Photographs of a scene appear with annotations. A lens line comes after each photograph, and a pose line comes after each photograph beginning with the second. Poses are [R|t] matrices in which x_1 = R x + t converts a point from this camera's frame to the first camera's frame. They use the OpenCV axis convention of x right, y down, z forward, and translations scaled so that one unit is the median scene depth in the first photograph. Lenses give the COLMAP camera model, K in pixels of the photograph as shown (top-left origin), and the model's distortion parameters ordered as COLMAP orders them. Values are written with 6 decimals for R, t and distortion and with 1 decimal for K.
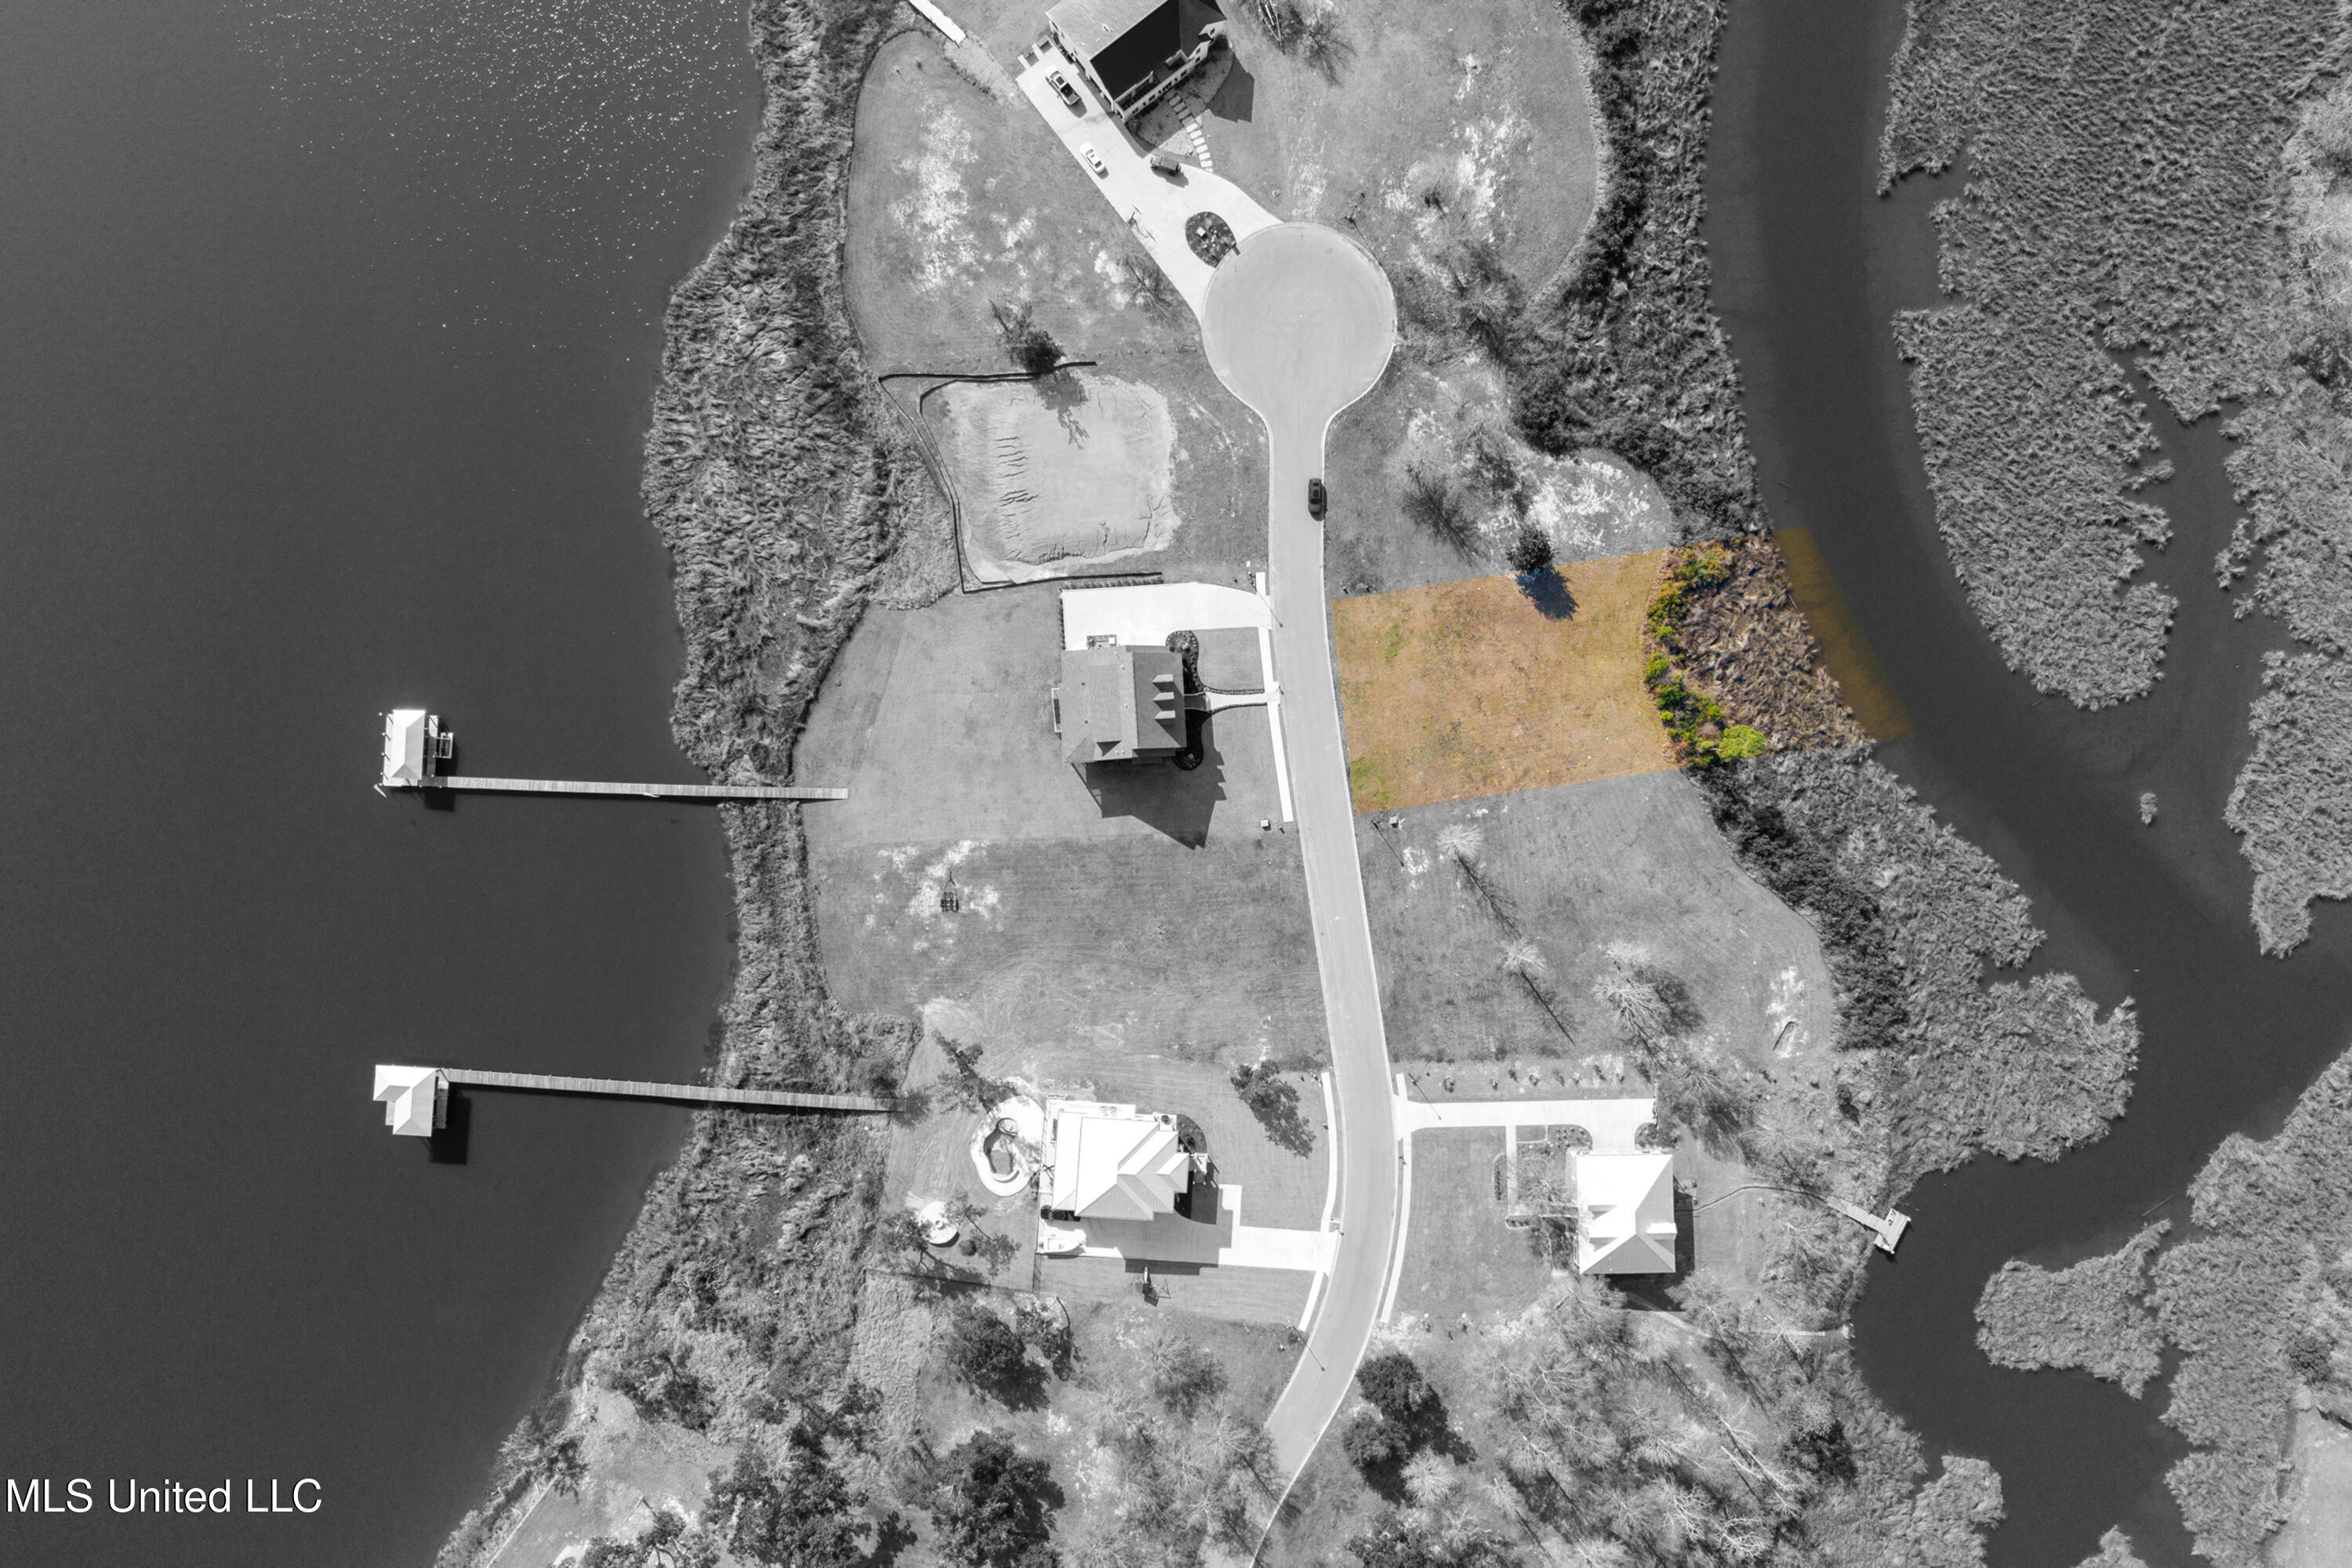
lens RADIAL K [[1815.3, 0, 1181.0], [0, 1815.3, 782.7], [0, 0, 1]] dist [0.038006, -0.056776]
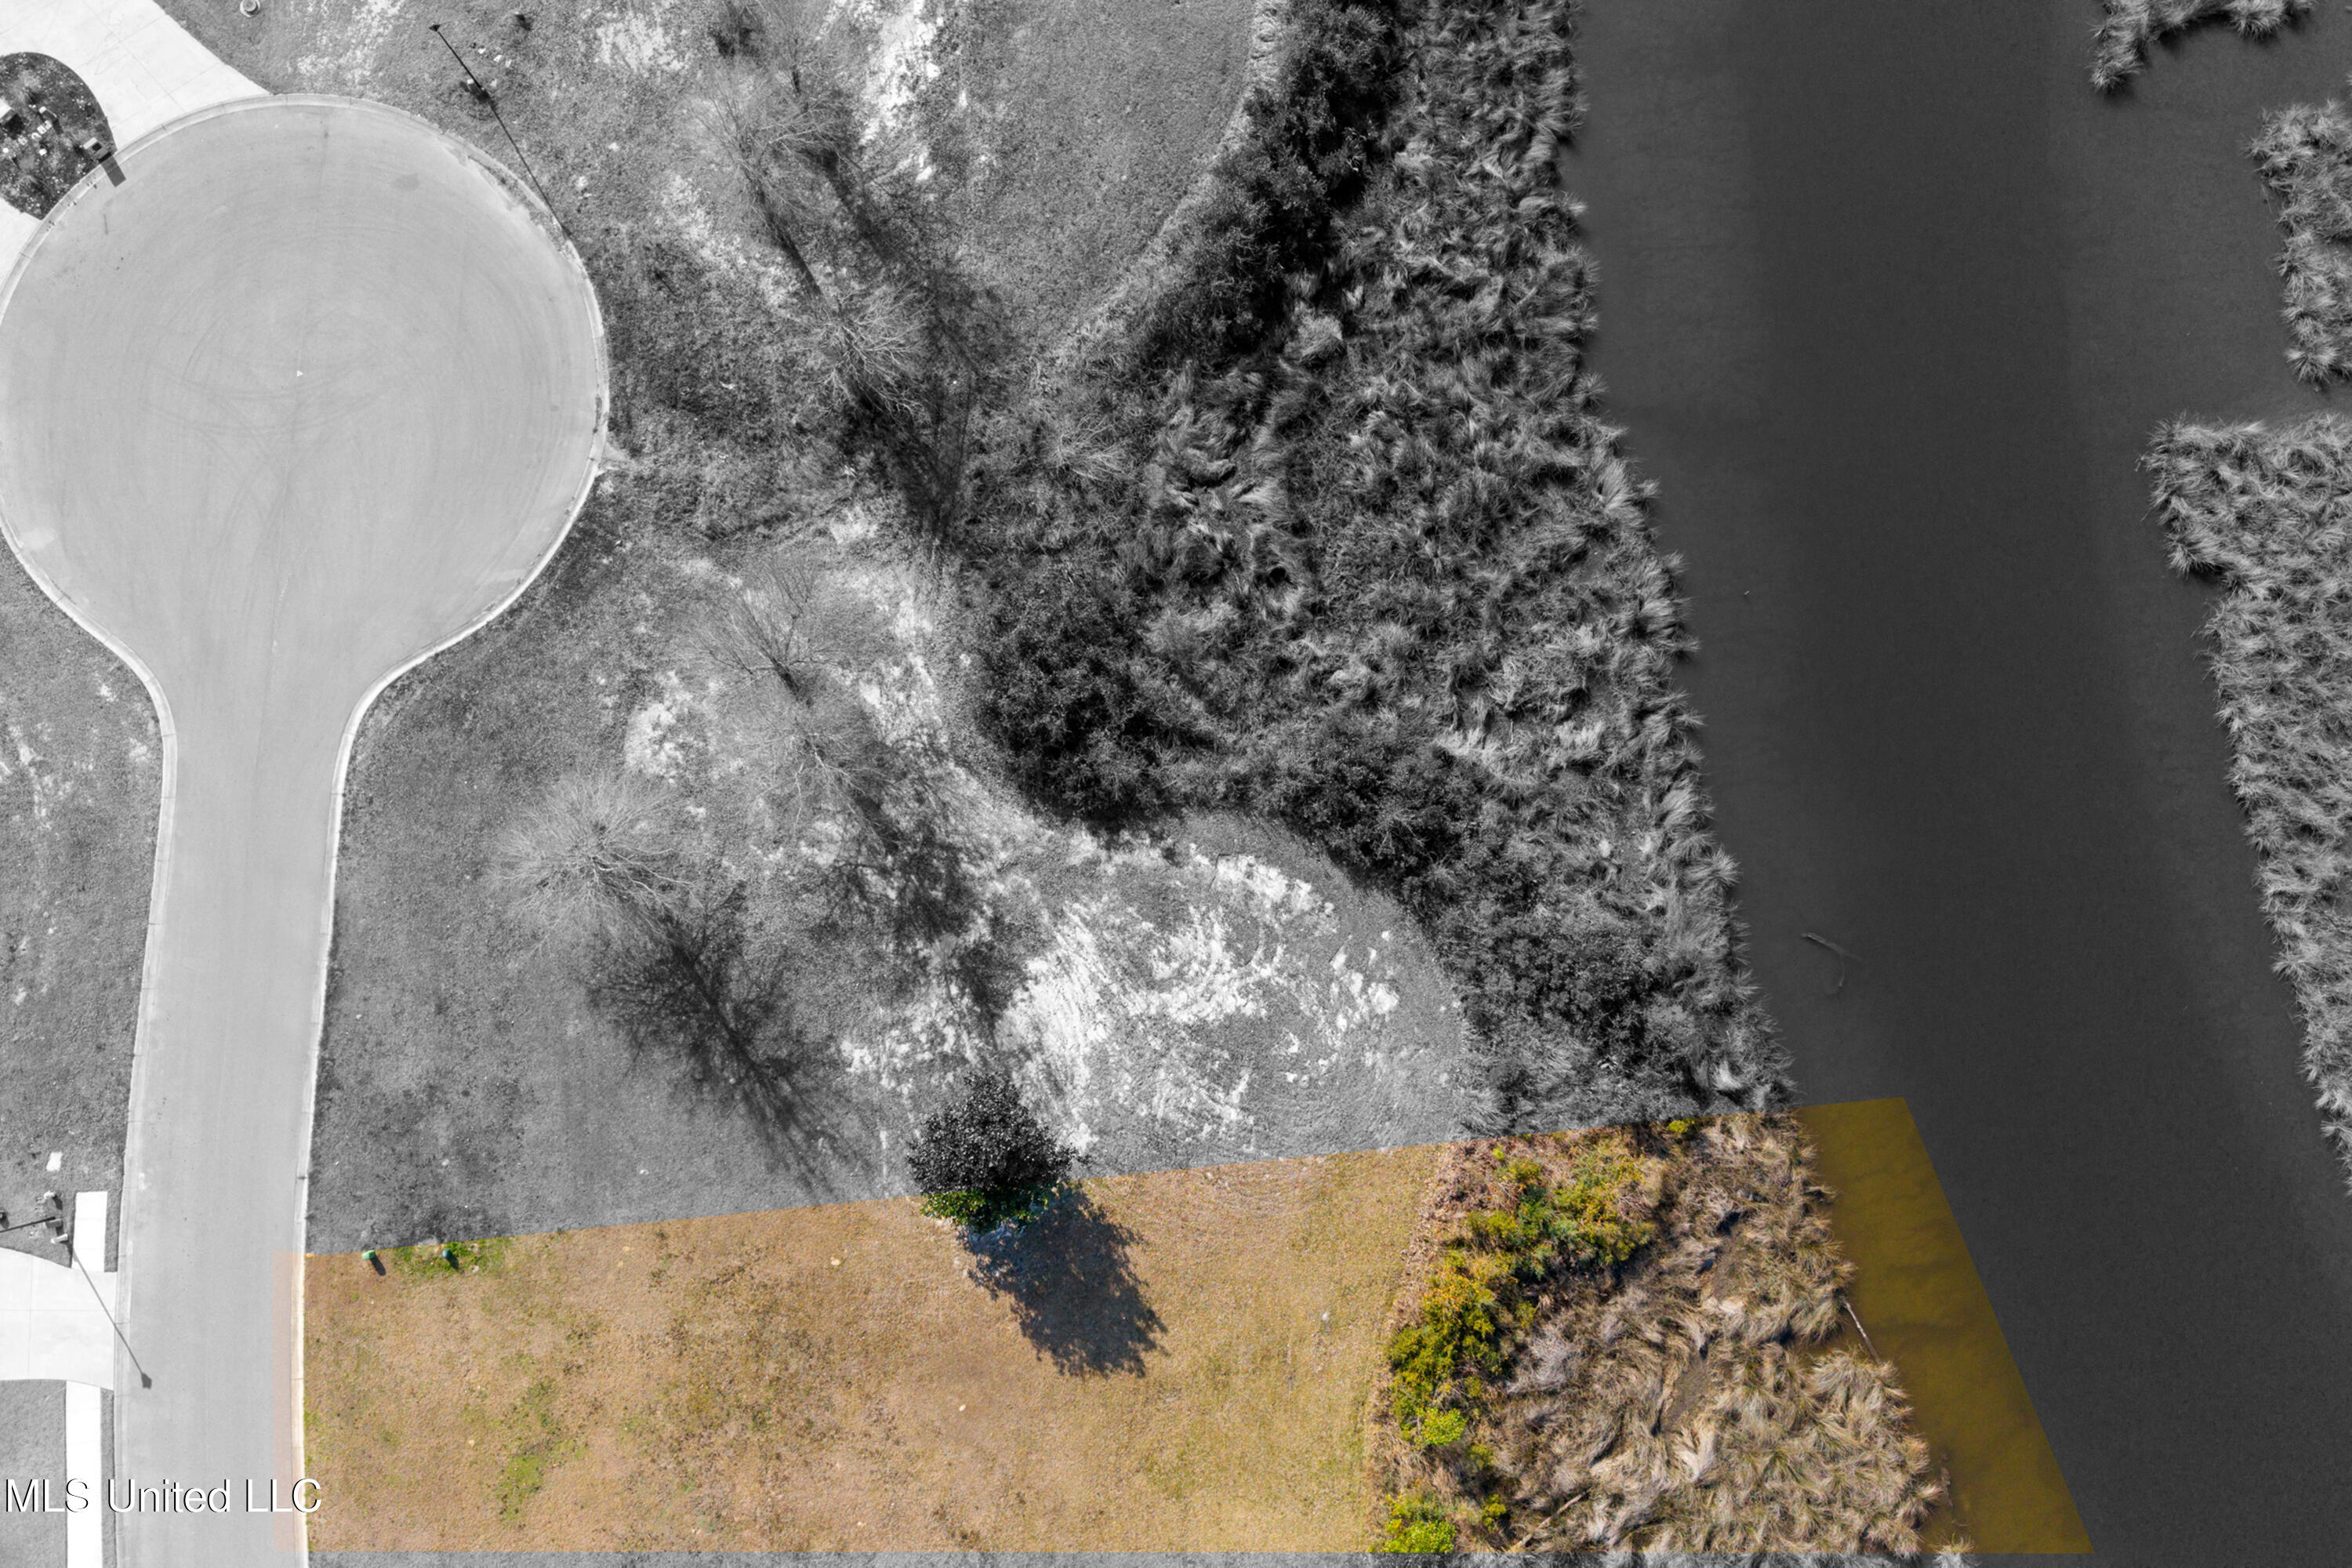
lens RADIAL K [[1695.9, 0, 1101.5], [0, 1695.9, 825.4], [0, 0, 1]] dist [0.020981, -0.012366]
pose [[0.999465, 0.030525, -0.011755, 0.209239], [-0.031490, 0.995147, -0.093230, -0.153867], [0.008852, 0.093550, 0.995575, 0.707034]]
